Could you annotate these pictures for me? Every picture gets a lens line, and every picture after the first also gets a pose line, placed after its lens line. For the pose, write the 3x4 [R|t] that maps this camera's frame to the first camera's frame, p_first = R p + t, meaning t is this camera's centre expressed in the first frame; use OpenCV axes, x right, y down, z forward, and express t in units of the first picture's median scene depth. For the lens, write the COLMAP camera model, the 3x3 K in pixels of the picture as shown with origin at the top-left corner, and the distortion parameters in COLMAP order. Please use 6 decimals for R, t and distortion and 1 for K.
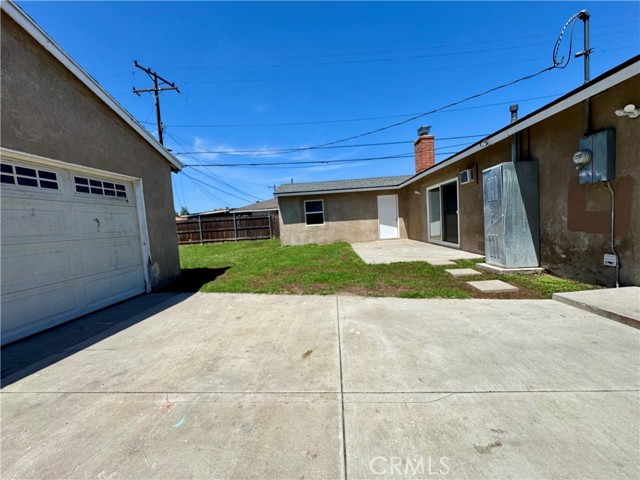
lens RADIAL K [[256.0, 0, 320.0], [0, 256.0, 240.0], [0, 0, 1]] dist [-0.005969, 0.000358]
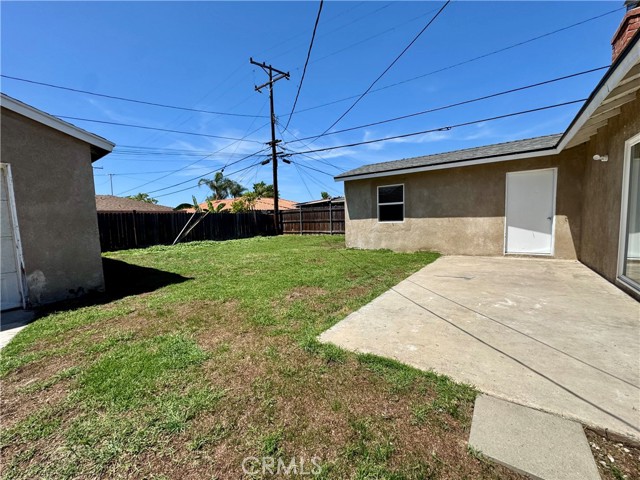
lens RADIAL K [[256.0, 0, 320.0], [0, 256.0, 240.0], [0, 0, 1]] dist [-0.005969, 0.000358]
pose [[0.832139, 0.082445, -0.548405, 0.199755], [-0.057785, 0.996395, 0.062112, -0.042732], [0.551549, -0.019996, 0.833903, 0.333503]]
